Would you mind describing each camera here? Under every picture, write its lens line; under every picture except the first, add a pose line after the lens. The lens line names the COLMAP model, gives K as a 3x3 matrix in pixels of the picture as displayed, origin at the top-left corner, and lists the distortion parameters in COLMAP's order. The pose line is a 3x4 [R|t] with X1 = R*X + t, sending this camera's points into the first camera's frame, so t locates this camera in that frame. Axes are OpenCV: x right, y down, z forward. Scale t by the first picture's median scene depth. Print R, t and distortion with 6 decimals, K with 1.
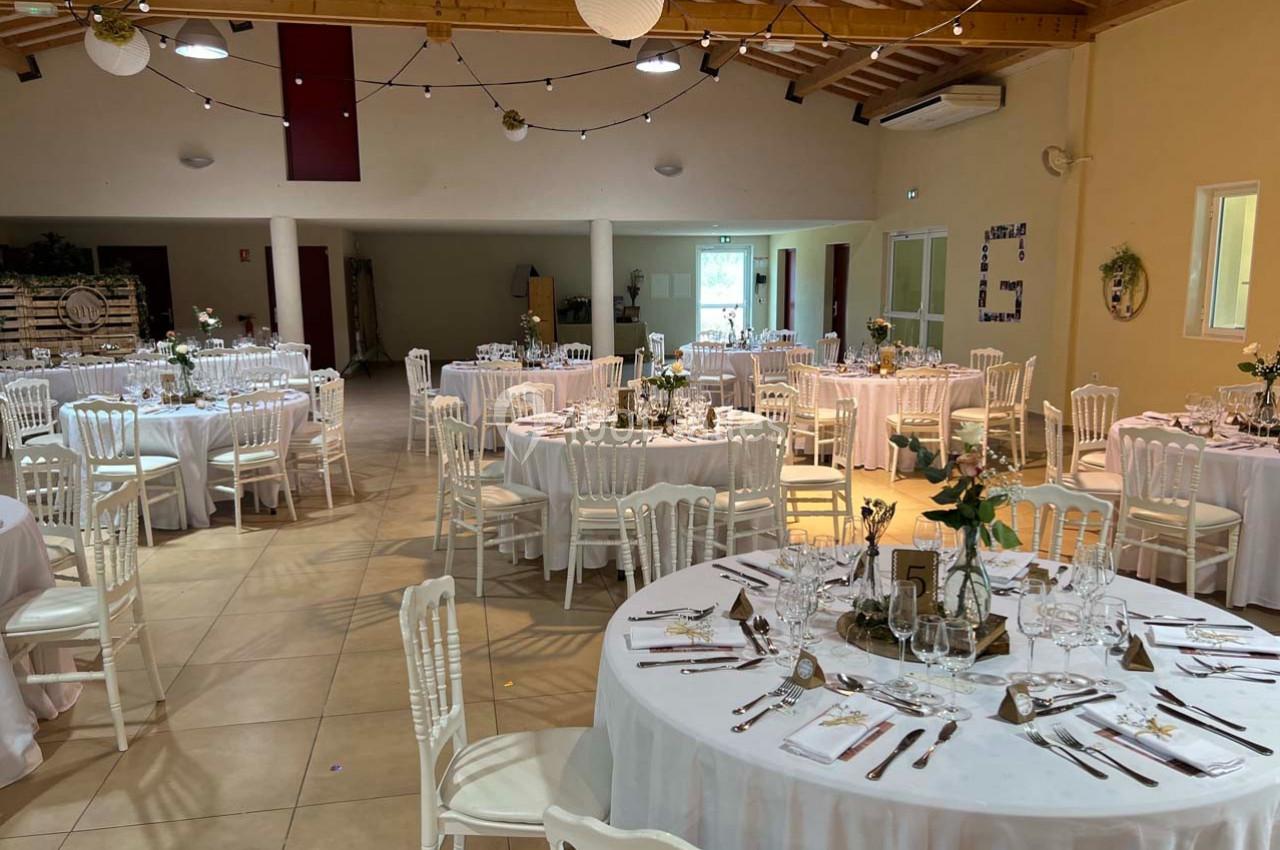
lens RADIAL K [[947.8, 0, 640.0], [0, 947.8, 425.0], [0, 0, 1]] dist [0.135850, -0.258068]
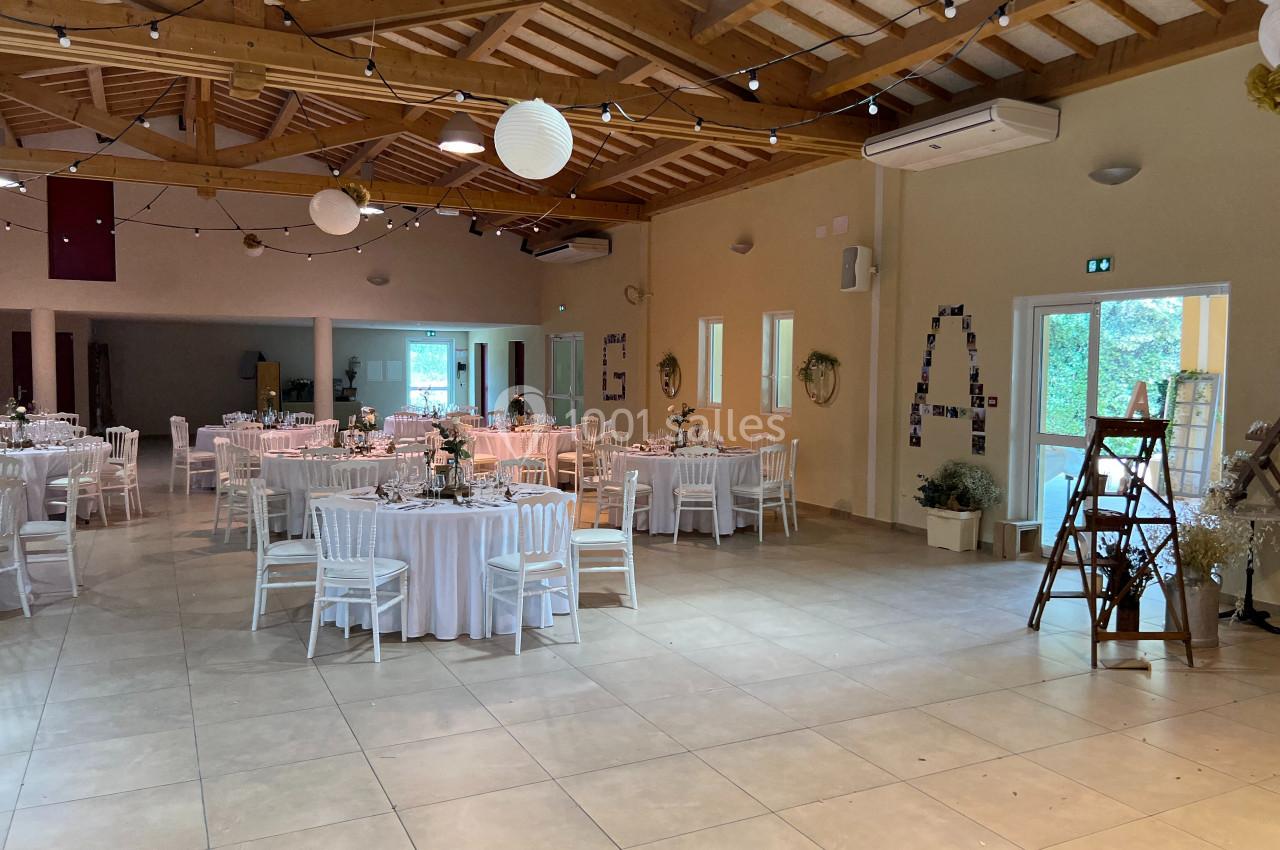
lens RADIAL K [[917.7, 0, 577.4], [0, 917.7, 427.4], [0, 0, 1]] dist [-0.001763, -0.000070]
pose [[0.973291, 0.002194, 0.229564, 0.011055], [0.017439, 0.996359, -0.083459, 0.046873], [-0.228911, 0.085233, 0.969709, -0.315445]]
